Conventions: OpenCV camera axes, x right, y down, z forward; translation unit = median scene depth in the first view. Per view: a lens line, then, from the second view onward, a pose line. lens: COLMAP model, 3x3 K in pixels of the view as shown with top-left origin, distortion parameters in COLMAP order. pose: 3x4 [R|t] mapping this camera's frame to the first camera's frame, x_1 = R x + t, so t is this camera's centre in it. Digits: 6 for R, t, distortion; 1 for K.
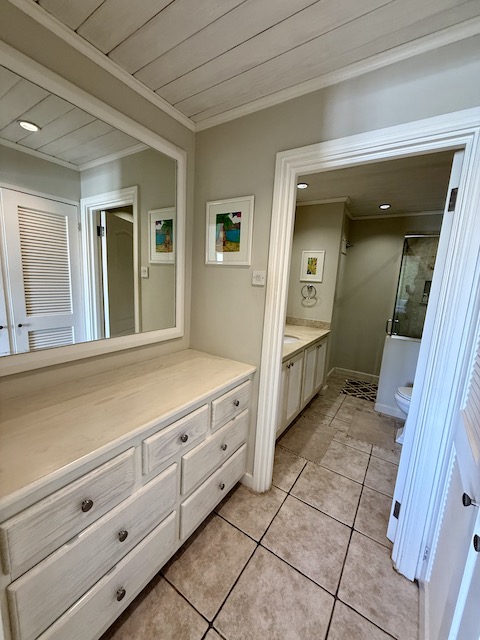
lens RADIAL K [[256.0, 0, 239.2], [0, 256.0, 319.1], [0, 0, 1]] dist [-0.000277, -0.000365]
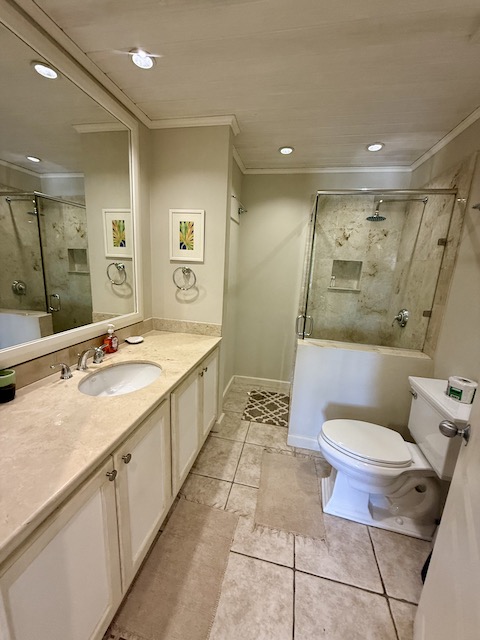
lens RADIAL K [[256.0, 0, 239.1], [0, 256.0, 319.8], [0, 0, 1]] dist [-0.000277, -0.000365]
pose [[0.931289, -0.083987, 0.354468, 0.168384], [0.058661, 0.994936, 0.081620, -0.049897], [-0.359528, -0.055218, 0.931499, 0.375057]]
